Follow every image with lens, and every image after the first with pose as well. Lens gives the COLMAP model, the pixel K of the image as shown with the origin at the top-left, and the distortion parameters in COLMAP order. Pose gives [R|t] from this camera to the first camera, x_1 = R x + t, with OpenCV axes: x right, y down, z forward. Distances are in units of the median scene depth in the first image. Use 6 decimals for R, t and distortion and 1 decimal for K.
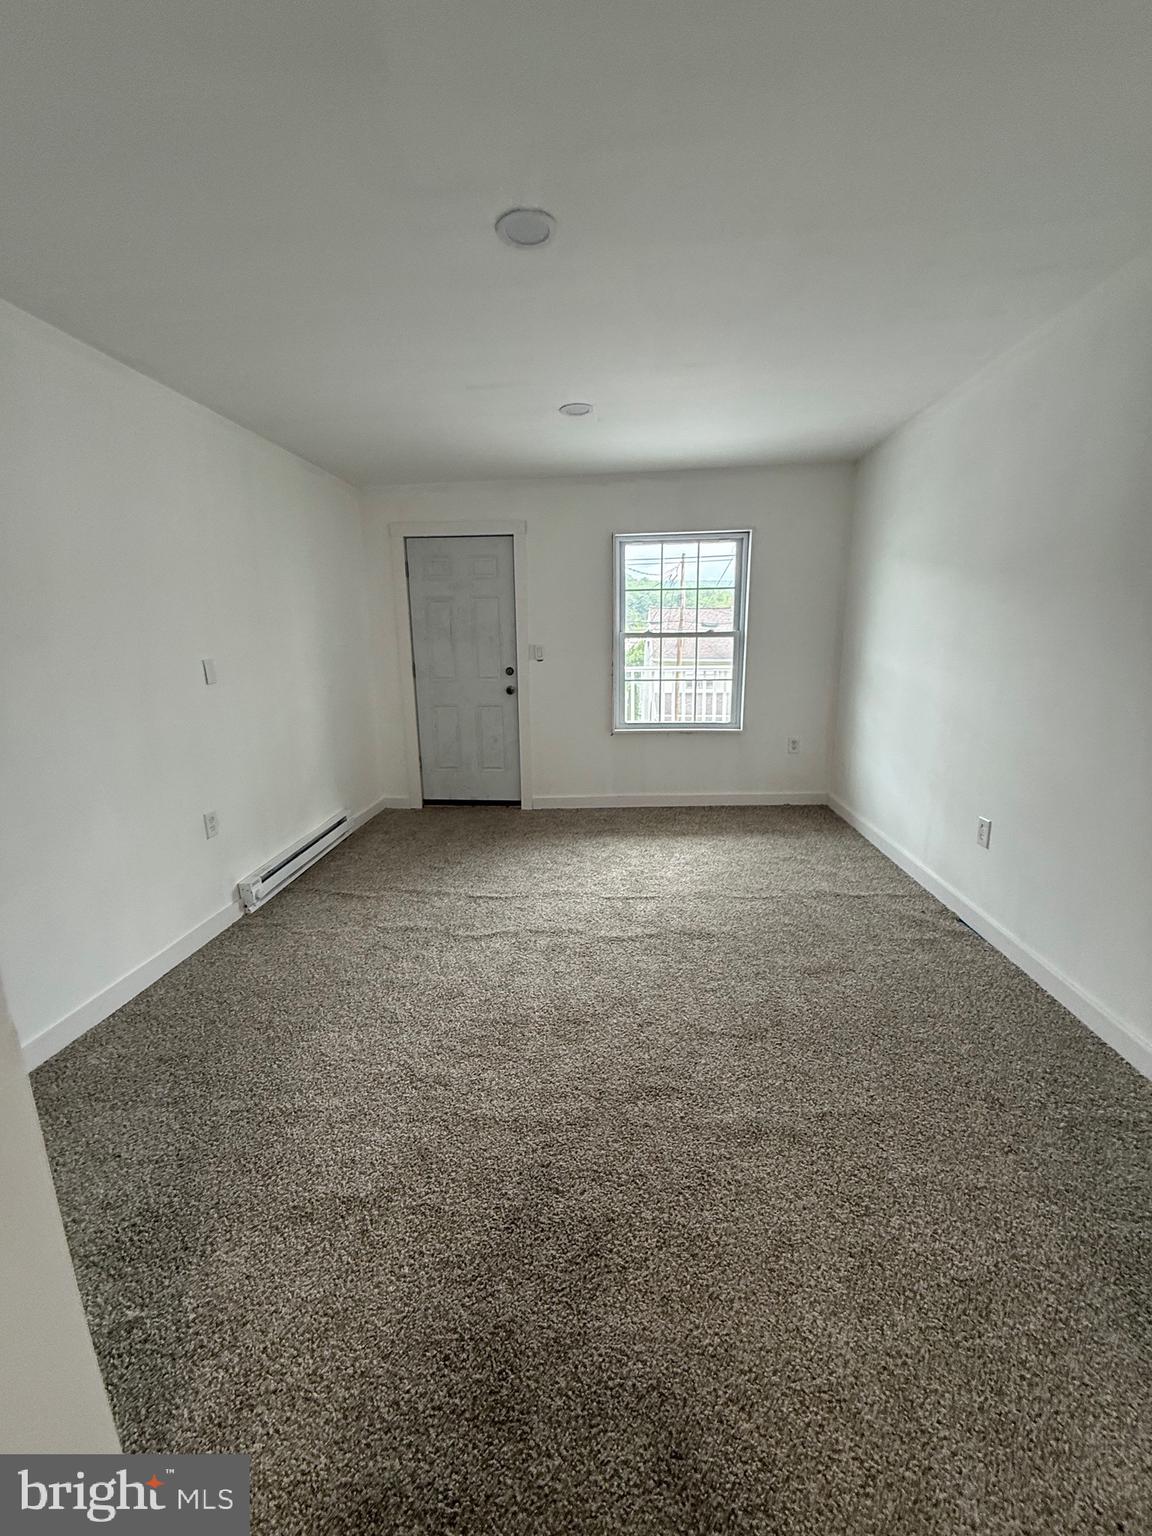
lens RADIAL K [[624.0, 0, 568.5], [0, 624.0, 783.4], [0, 0, 1]] dist [-0.008258, -0.001920]
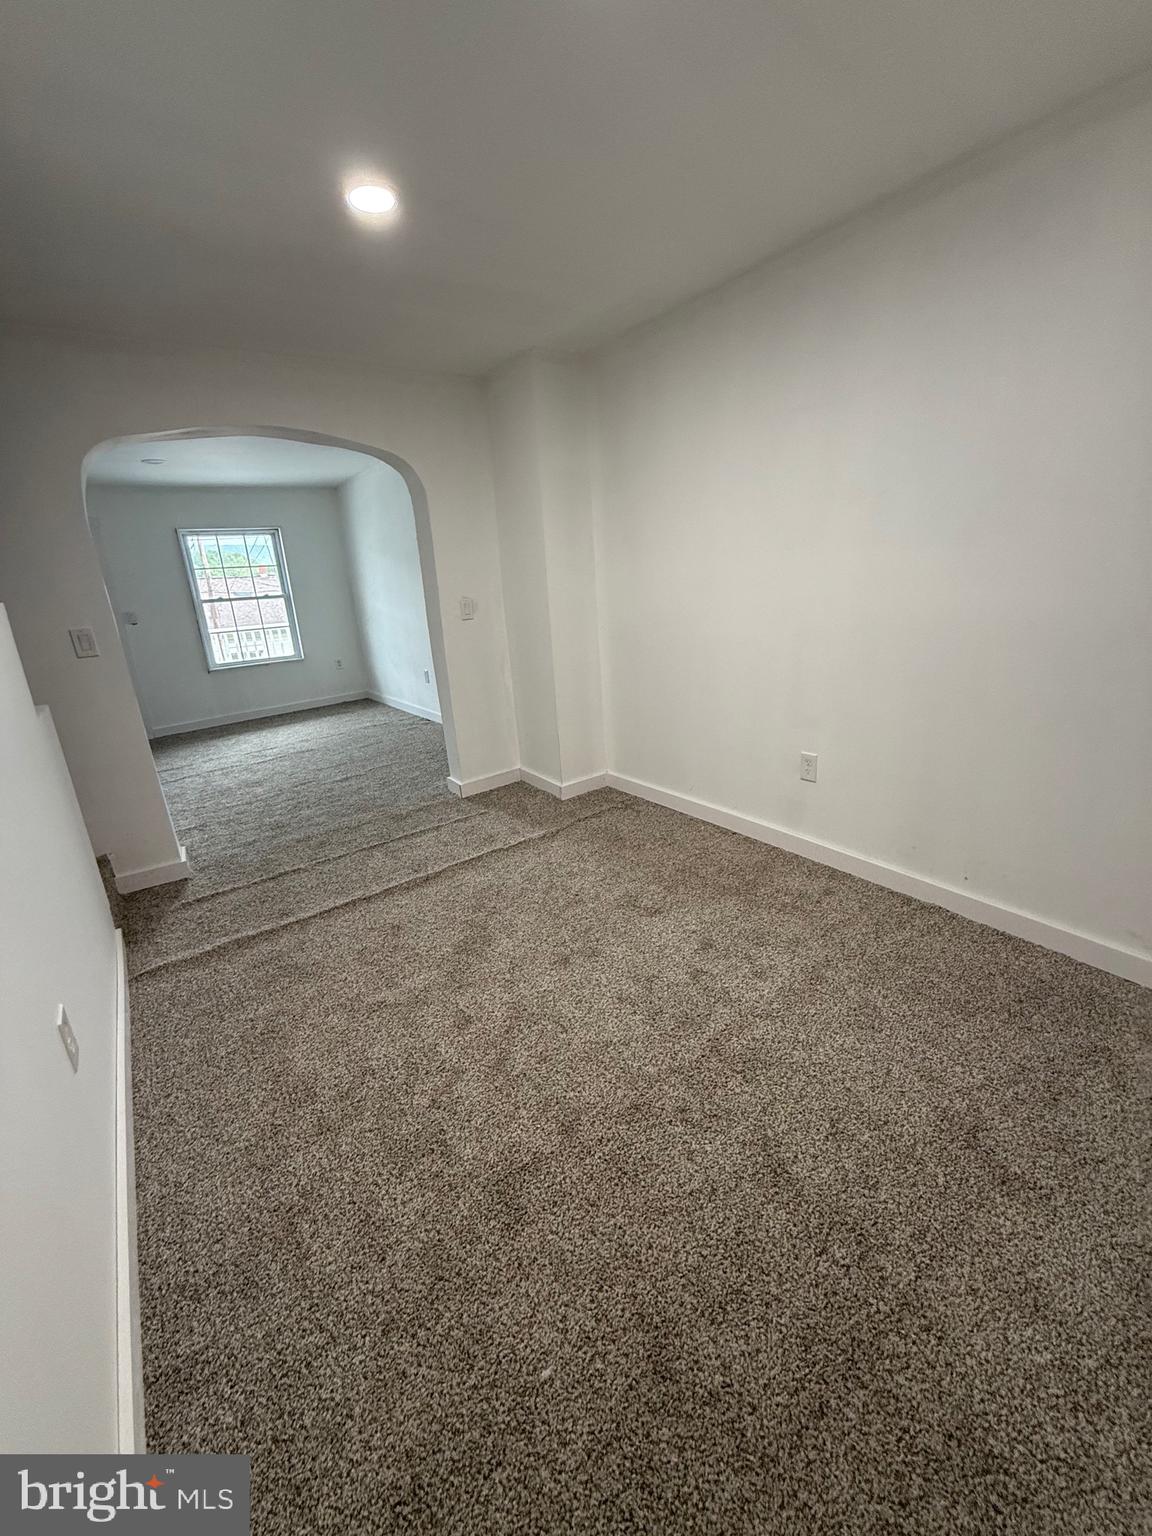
lens RADIAL K [[624.0, 0, 579.0], [0, 624.0, 772.1], [0, 0, 1]] dist [-0.008258, -0.001920]
pose [[0.762936, -0.220586, 0.607677, -0.213820], [0.198333, 0.974522, 0.104744, 0.173092], [-0.615299, 0.040609, 0.787247, -0.662626]]
